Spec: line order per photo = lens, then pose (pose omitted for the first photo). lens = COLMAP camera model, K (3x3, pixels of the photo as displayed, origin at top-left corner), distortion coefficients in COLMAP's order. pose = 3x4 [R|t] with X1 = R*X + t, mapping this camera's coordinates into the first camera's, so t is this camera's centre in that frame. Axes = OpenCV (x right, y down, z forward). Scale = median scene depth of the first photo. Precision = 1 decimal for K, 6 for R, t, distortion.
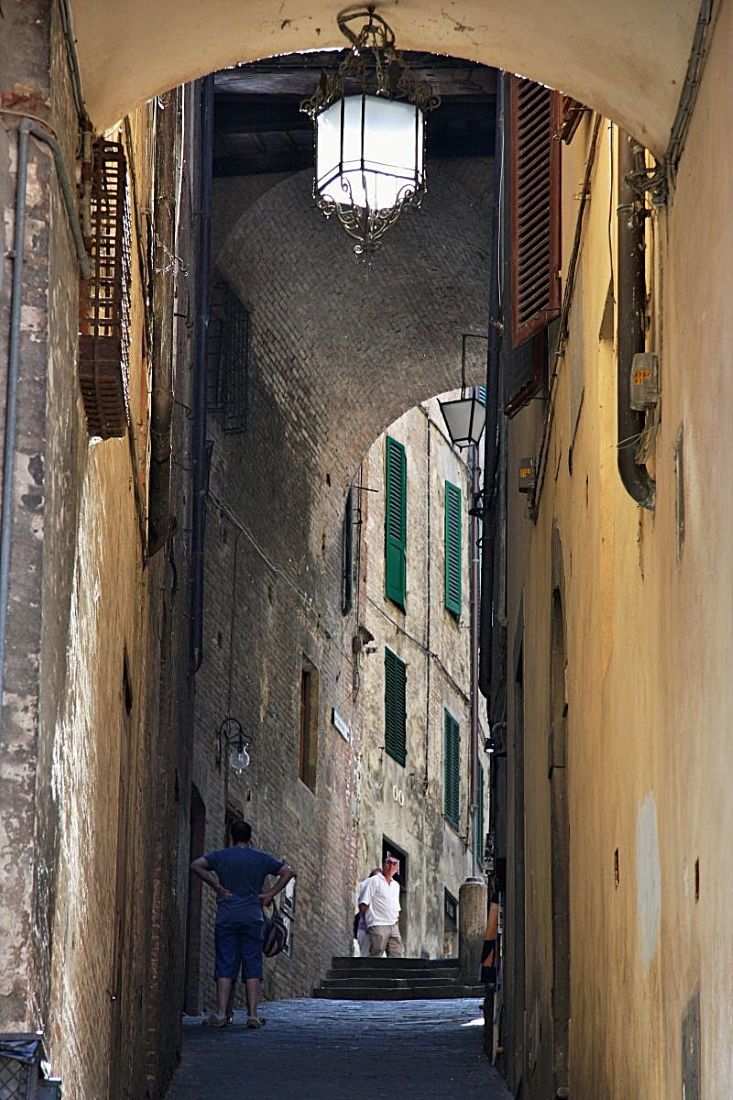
lens RADIAL K [[3813.0, 0, 366.5], [0, 3813.0, 550.0], [0, 0, 1]] dist [0.029654, -0.736945]
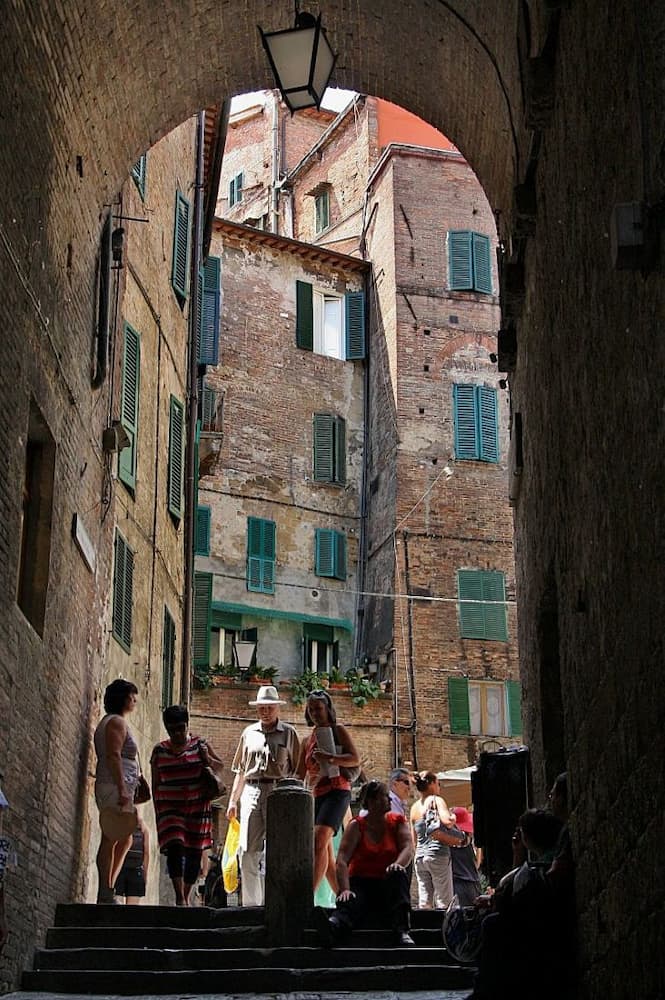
lens RADIAL K [[1685.4, 0, 332.5], [0, 1685.4, 500.0], [0, 0, 1]] dist [-0.007183, 1.391041]
pose [[0.986625, 0.039285, 0.158201, -0.010811], [-0.028414, 0.997114, -0.070398, 0.057442], [-0.160510, 0.064961, 0.984894, 0.699397]]
